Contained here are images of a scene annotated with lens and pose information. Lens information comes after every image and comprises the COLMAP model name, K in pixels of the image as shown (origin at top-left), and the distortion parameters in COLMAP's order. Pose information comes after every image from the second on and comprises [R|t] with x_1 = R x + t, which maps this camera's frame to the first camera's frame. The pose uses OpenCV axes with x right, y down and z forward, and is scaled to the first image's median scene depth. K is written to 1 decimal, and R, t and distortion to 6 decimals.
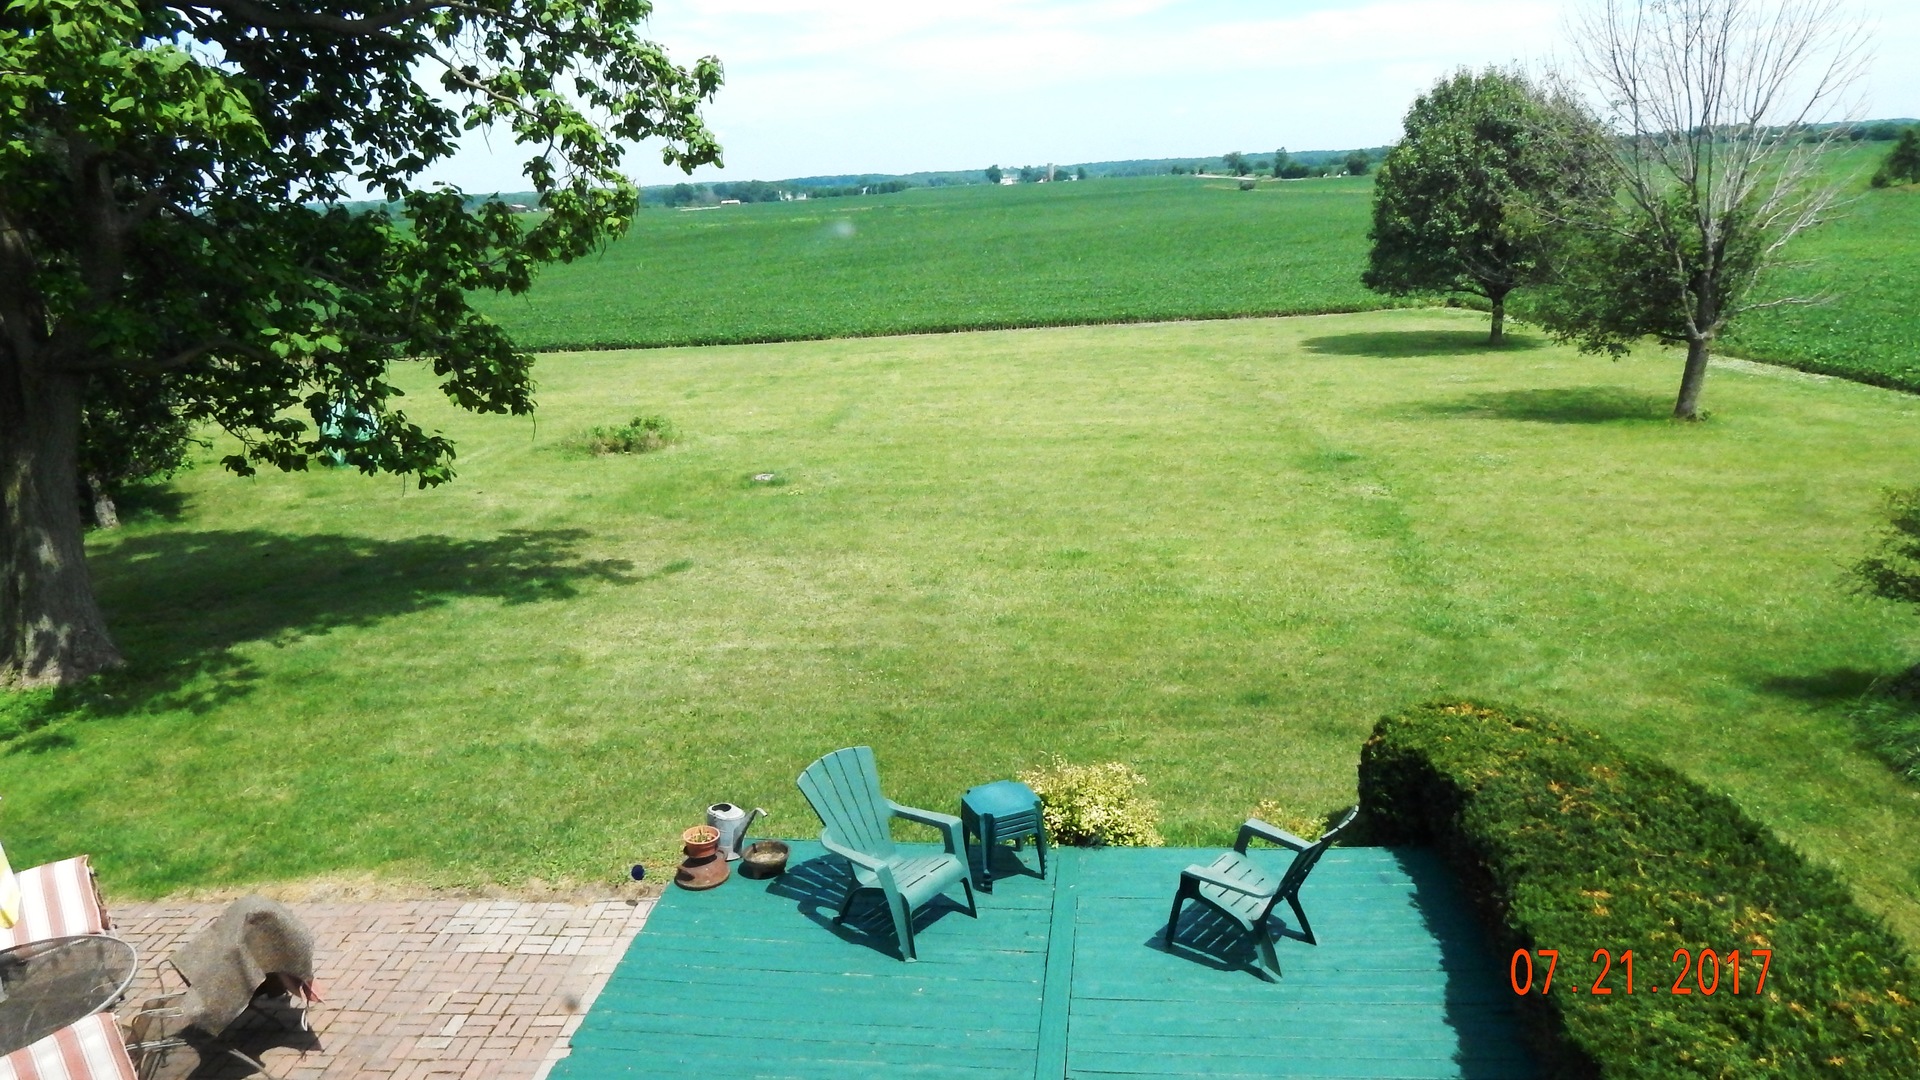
lens RADIAL K [[1296.3, 0, 965.5], [0, 1296.3, 534.6], [0, 0, 1]] dist [0.023111, -0.016105]
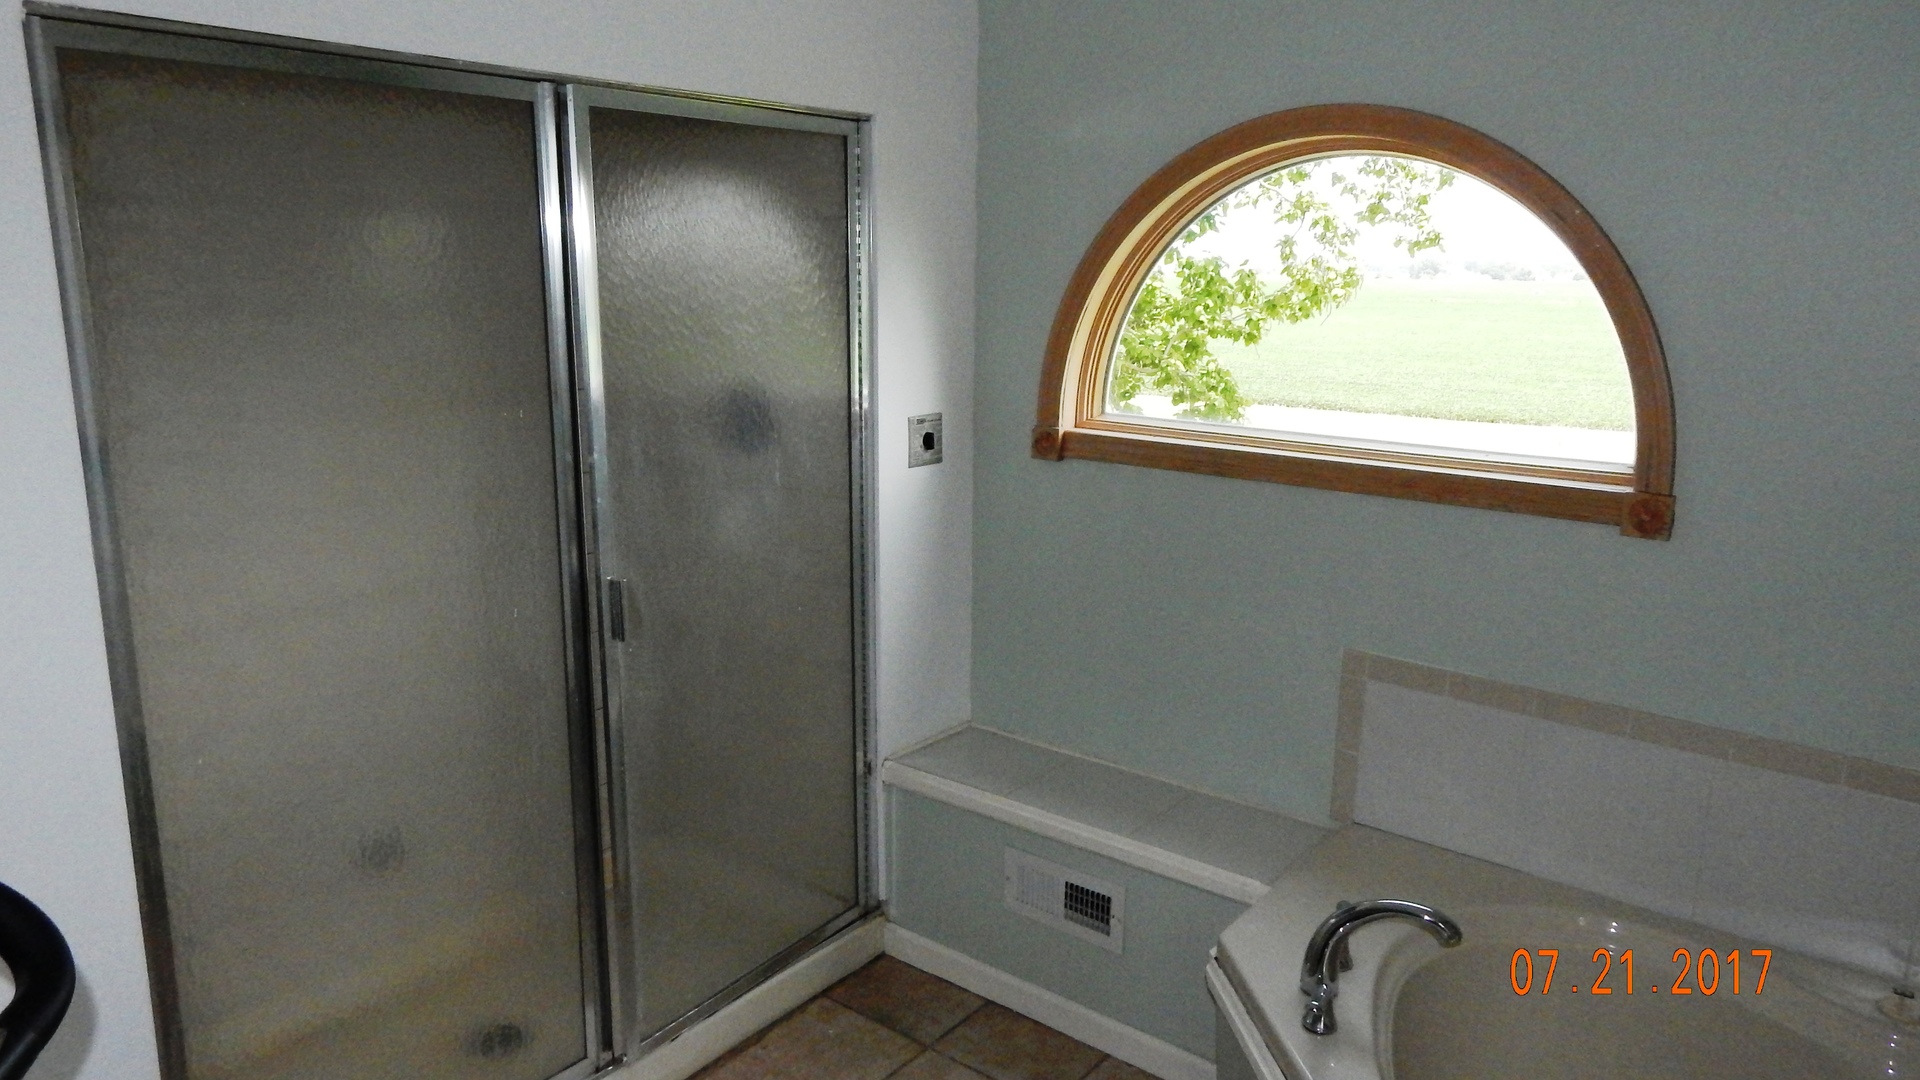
lens RADIAL K [[1296.3, 0, 962.9], [0, 1296.3, 543.1], [0, 0, 1]] dist [0.023111, -0.016105]
pose [[0.851465, 0.173085, -0.495024, 0.061974], [-0.194292, 0.980905, 0.008781, 0.039351], [0.487092, 0.088702, 0.868835, -0.173522]]
